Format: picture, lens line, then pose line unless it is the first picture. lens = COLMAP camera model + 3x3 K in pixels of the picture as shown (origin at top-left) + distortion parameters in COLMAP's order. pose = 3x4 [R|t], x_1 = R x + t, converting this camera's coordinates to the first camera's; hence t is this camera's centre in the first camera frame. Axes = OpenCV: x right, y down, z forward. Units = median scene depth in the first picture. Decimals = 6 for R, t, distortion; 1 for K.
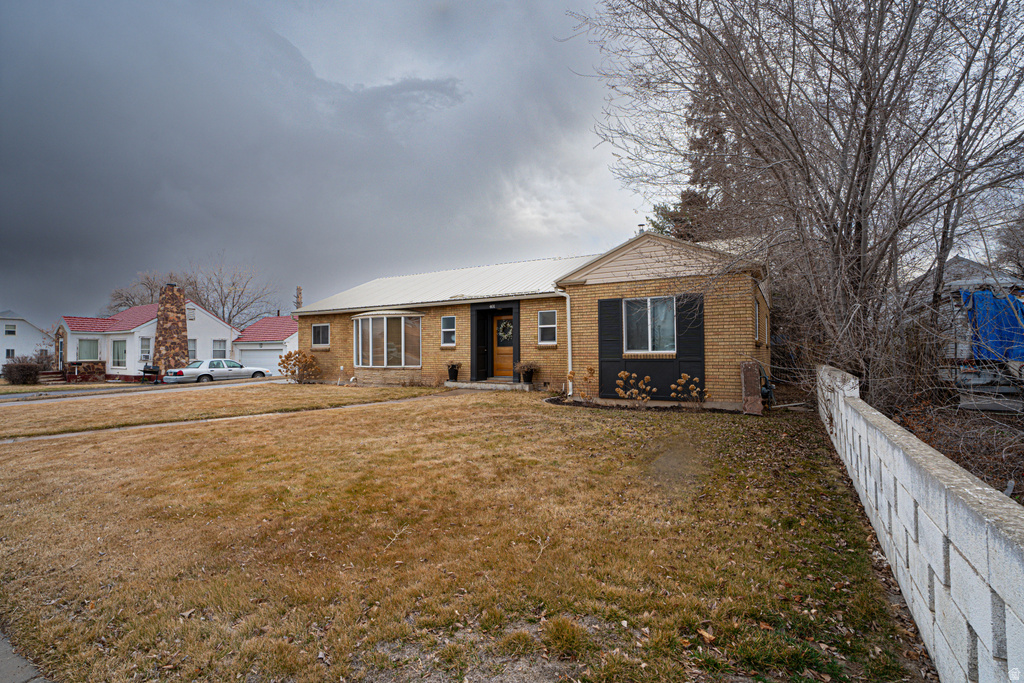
lens RADIAL K [[469.6, 0, 512.0], [0, 469.6, 341.5], [0, 0, 1]] dist [0.000367, 0.000009]
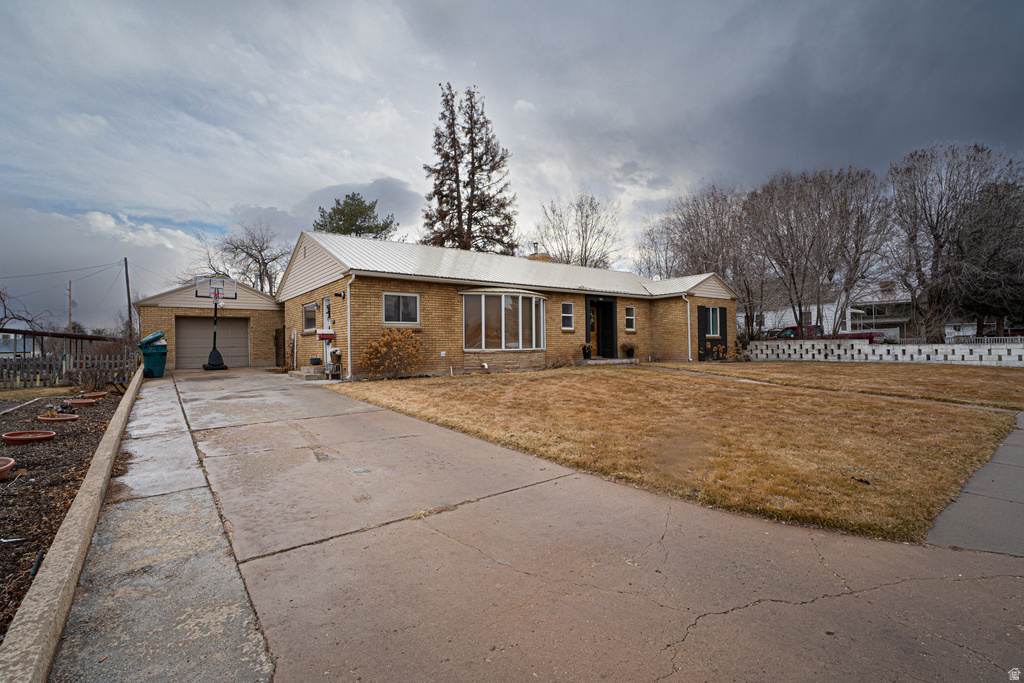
lens RADIAL K [[469.6, 0, 512.0], [0, 469.6, 341.5], [0, 0, 1]] dist [0.000367, 0.000009]
pose [[0.380229, -0.001761, 0.924891, -1.208531], [-0.022472, 0.999685, 0.011142, 0.028562], [-0.924619, -0.025021, 0.380070, 0.690977]]
